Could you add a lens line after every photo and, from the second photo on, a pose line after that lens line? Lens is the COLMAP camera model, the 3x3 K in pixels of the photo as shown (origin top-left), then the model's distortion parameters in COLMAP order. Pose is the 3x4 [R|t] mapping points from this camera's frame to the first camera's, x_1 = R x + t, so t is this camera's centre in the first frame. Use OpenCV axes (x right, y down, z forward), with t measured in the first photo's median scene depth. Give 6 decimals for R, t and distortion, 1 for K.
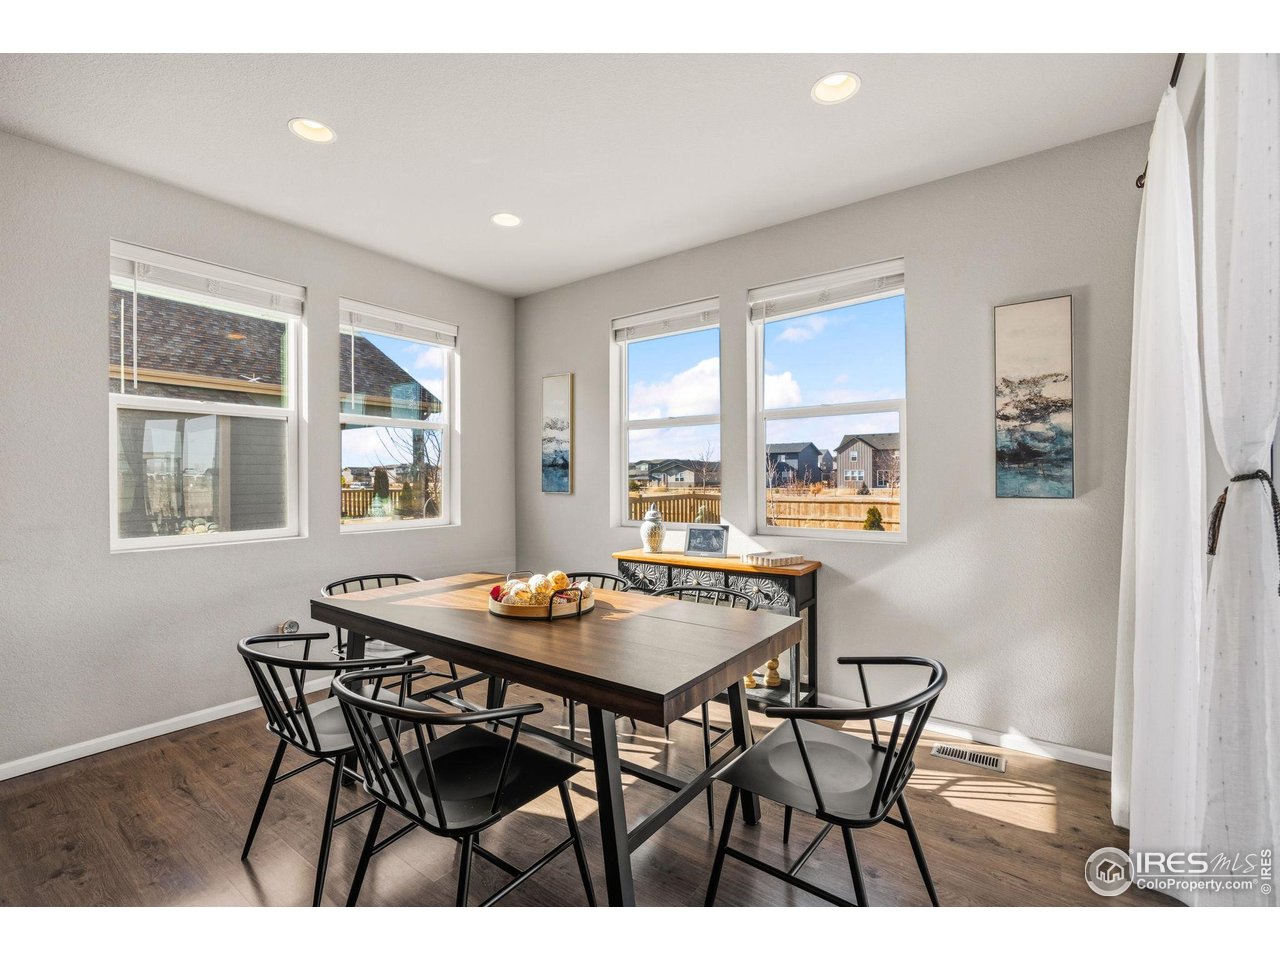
lens RADIAL K [[575.5, 0, 640.2], [0, 575.5, 481.1], [0, 0, 1]] dist [0.000204, -0.000035]
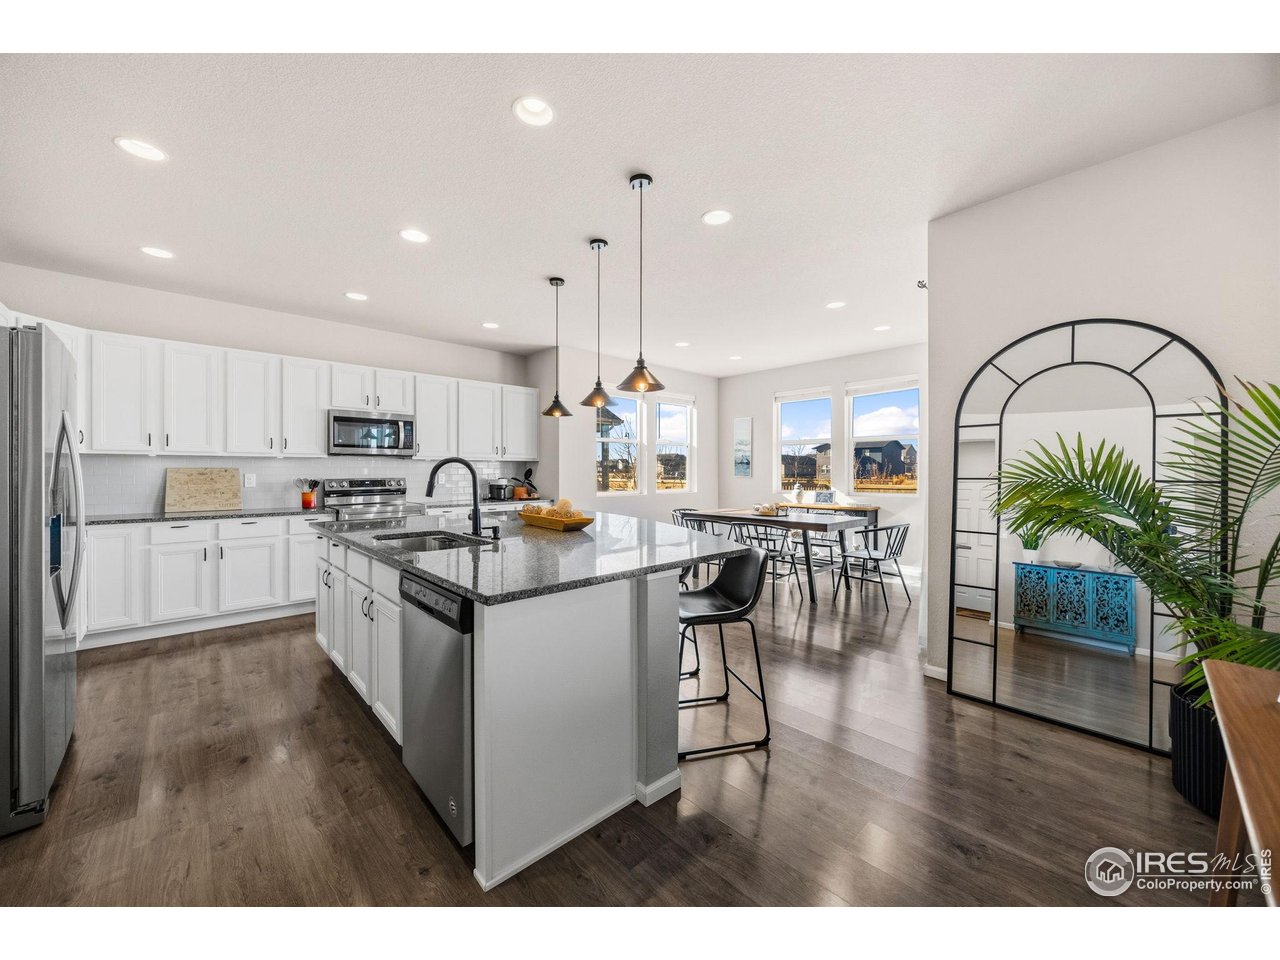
lens RADIAL K [[484.9, 0, 646.0], [0, 484.9, 475.1], [0, 0, 1]] dist [0.008155, -0.001478]
pose [[0.983156, -0.000995, -0.182765, -0.173312], [0.001703, 0.999992, 0.003714, 0.008383], [0.182759, -0.003963, 0.983150, -0.752679]]
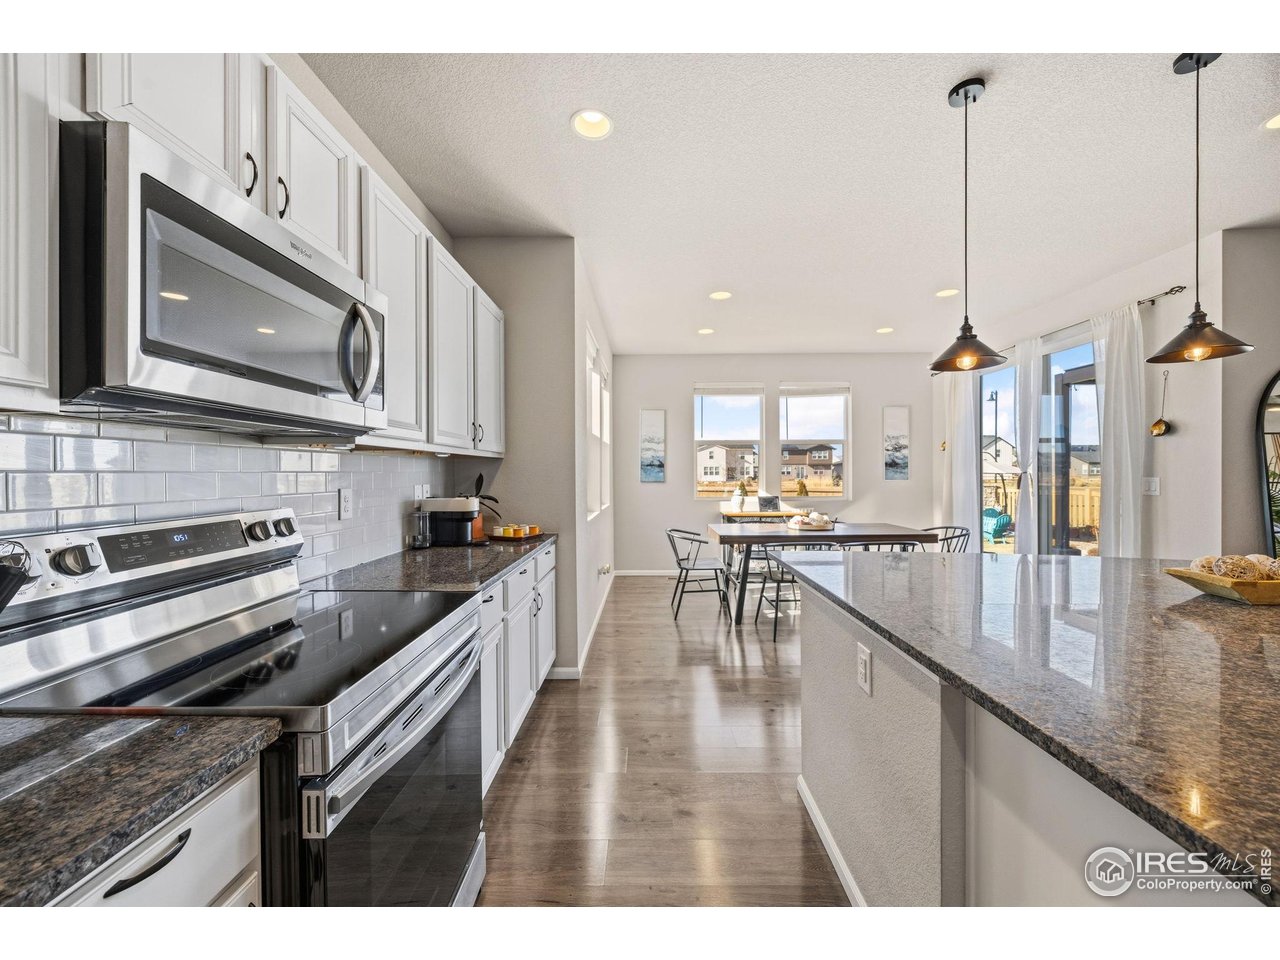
lens RADIAL K [[484.9, 0, 643.4], [0, 484.9, 479.0], [0, 0, 1]] dist [0.008155, -0.001478]
pose [[0.809646, -0.010664, 0.586821, -0.997152], [0.003580, 0.999906, 0.013232, -0.006729], [-0.586907, -0.008612, 0.809609, -0.094220]]
